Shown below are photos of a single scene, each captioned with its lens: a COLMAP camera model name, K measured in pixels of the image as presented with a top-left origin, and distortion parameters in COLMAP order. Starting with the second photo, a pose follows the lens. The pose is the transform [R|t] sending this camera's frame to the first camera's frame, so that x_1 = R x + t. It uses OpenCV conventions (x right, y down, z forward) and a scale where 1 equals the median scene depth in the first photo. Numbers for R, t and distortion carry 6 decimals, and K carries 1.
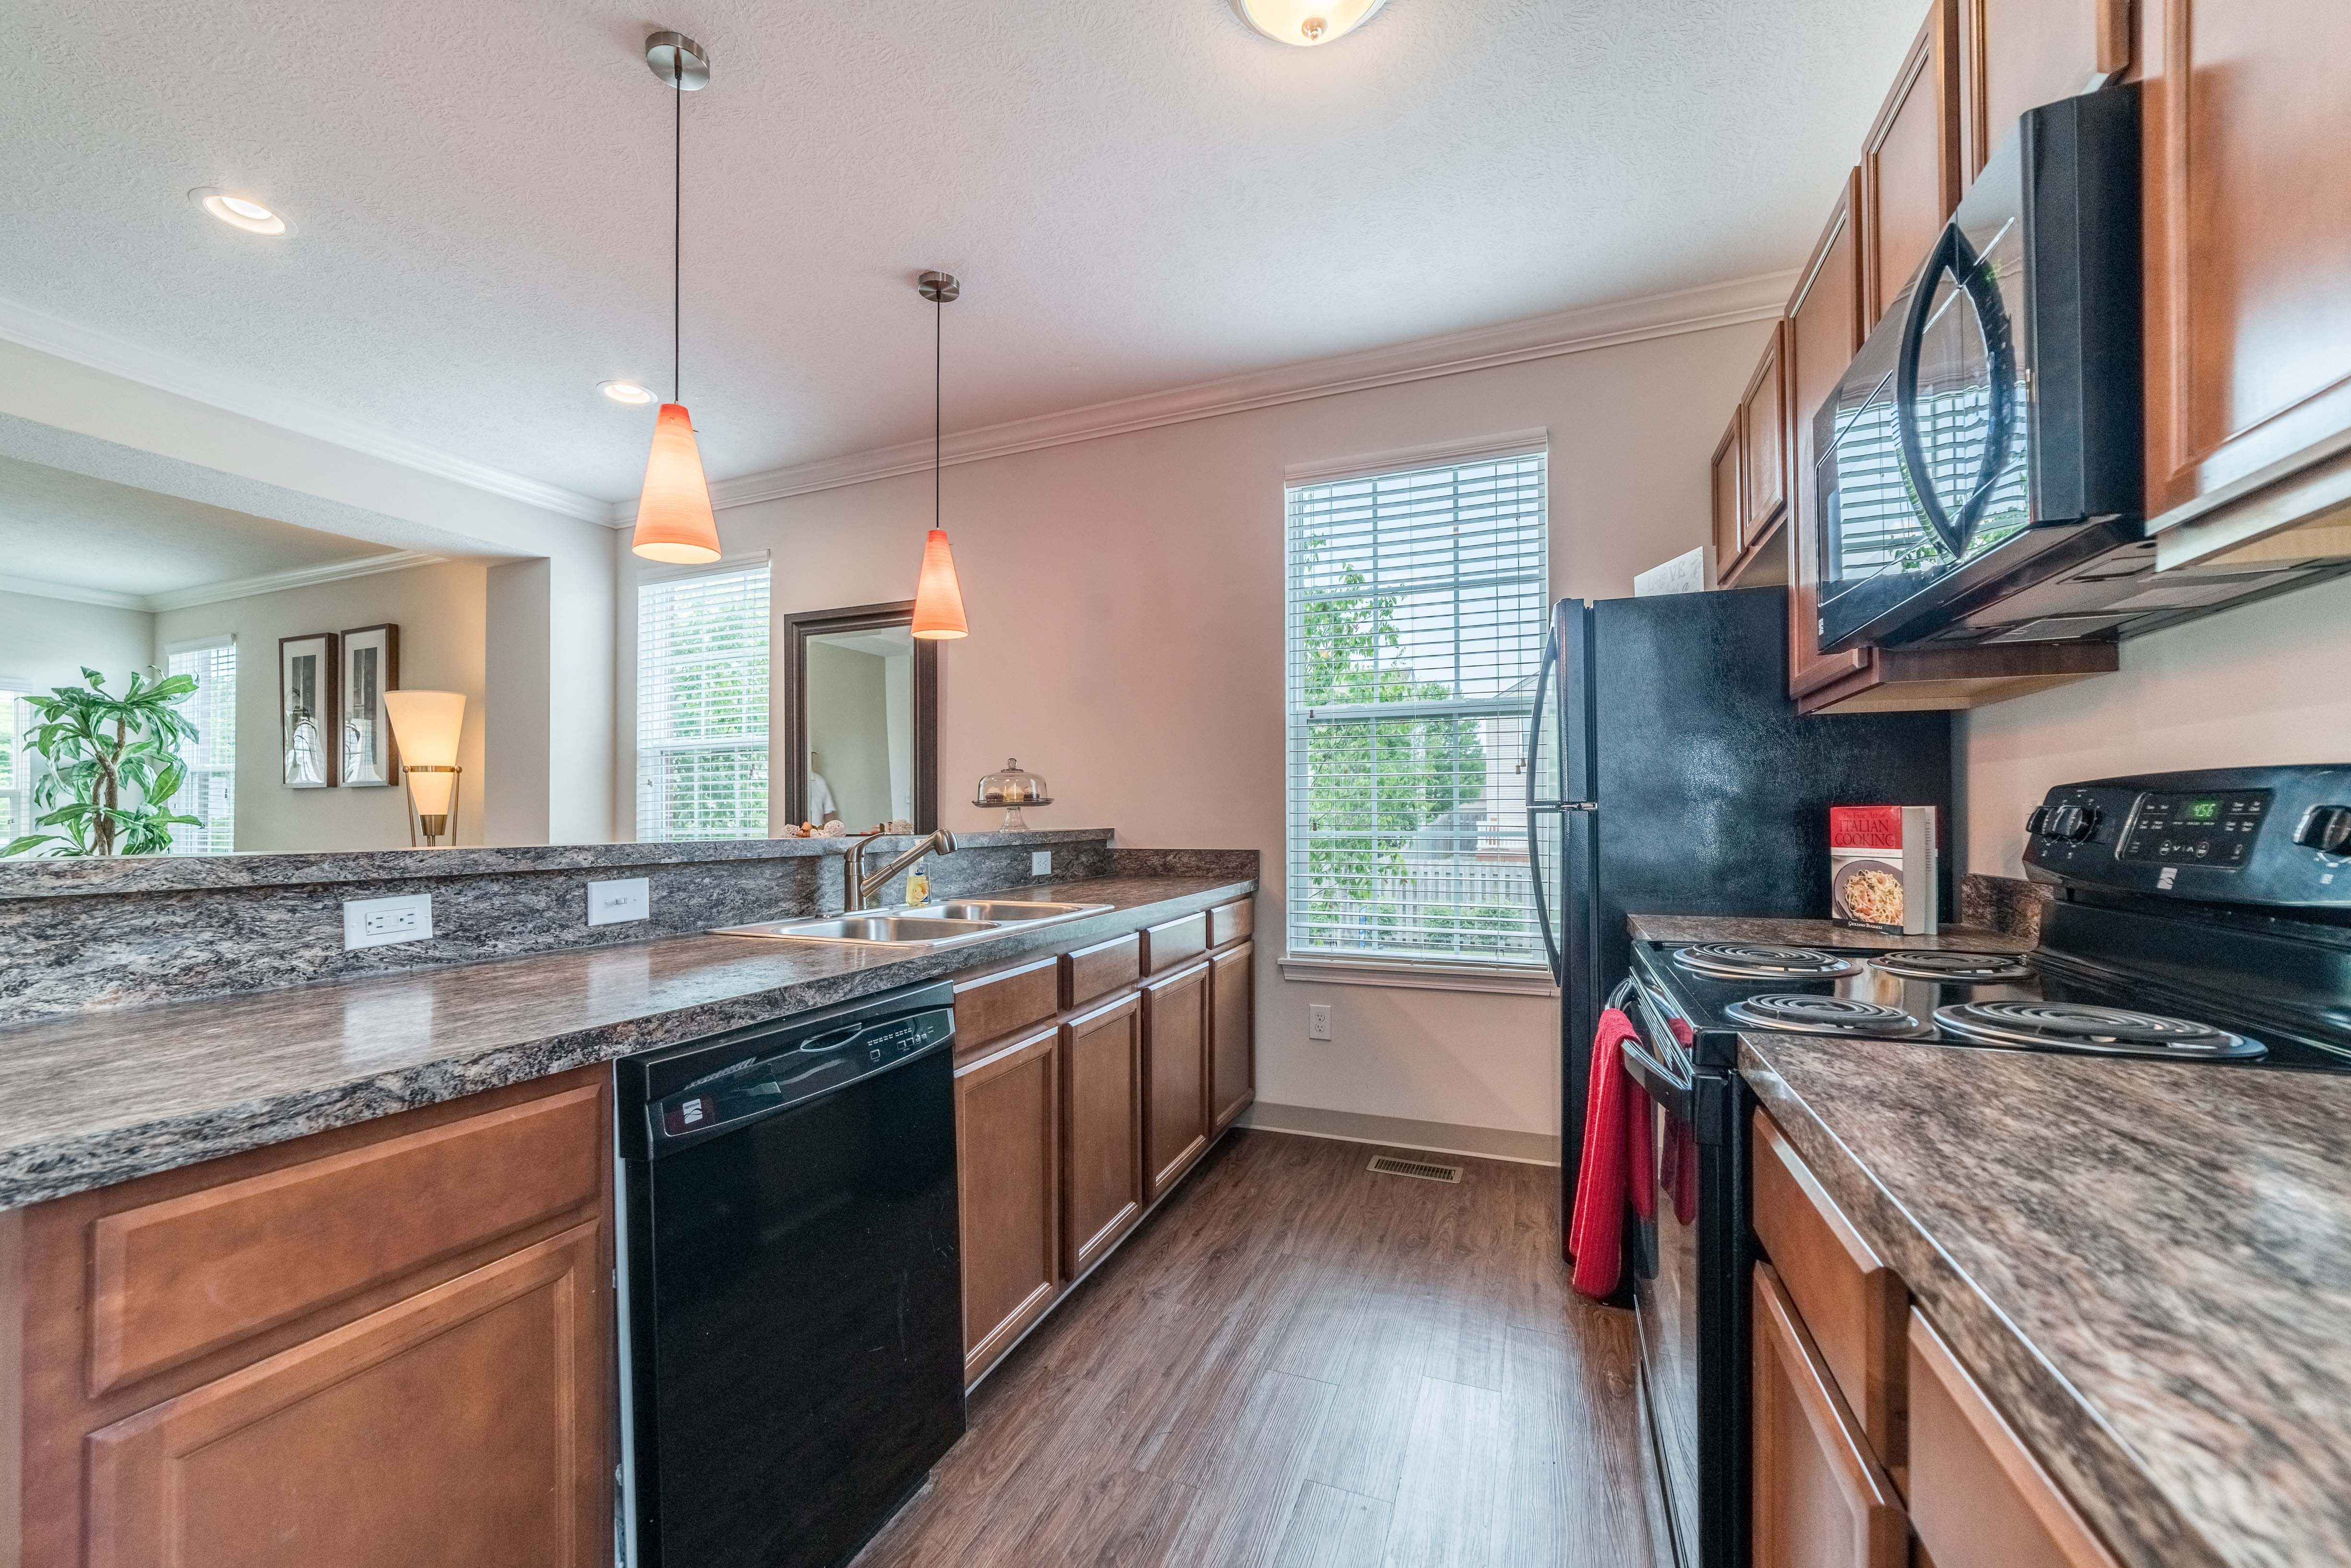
lens RADIAL K [[904.0, 0, 1175.3], [0, 904.0, 808.9], [0, 0, 1]] dist [-0.011443, 0.002253]
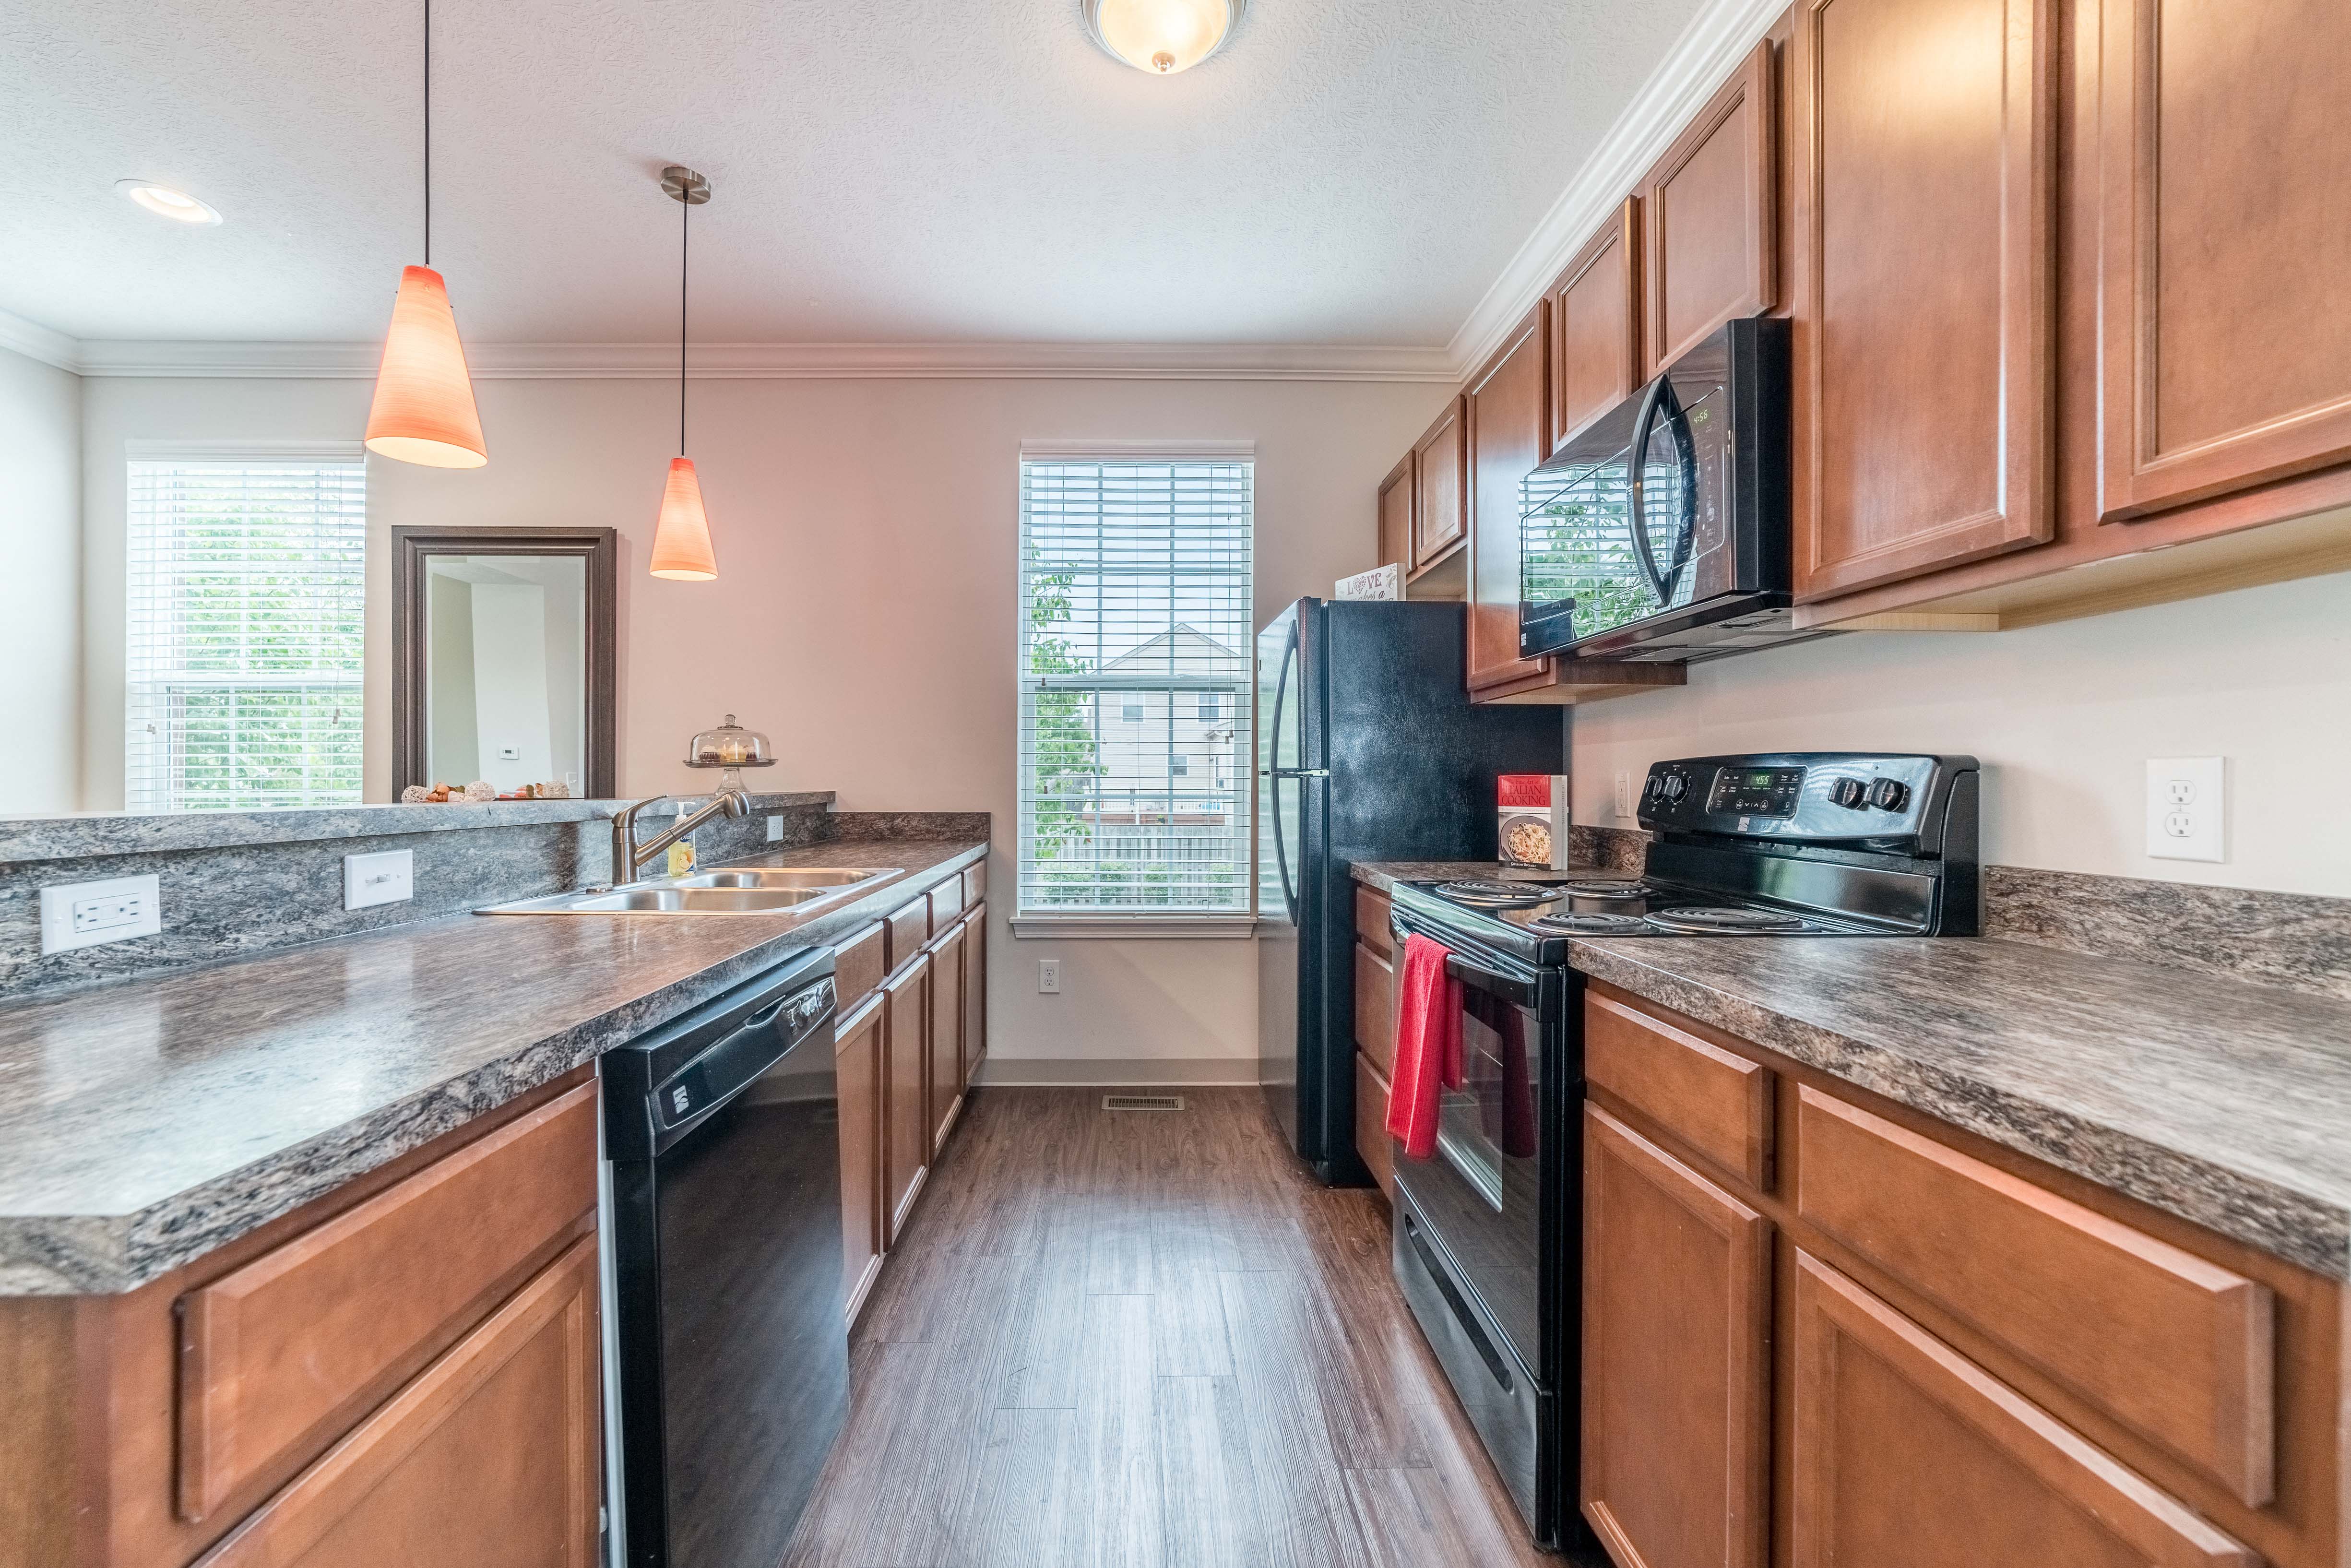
lens RADIAL K [[904.0, 0, 1147.8], [0, 904.0, 780.7], [0, 0, 1]] dist [-0.011443, 0.002253]
pose [[0.919385, 0.006946, 0.393298, -0.233149], [-0.010112, 0.999931, 0.005978, 0.002281], [-0.393229, -0.009474, 0.919392, -0.007906]]
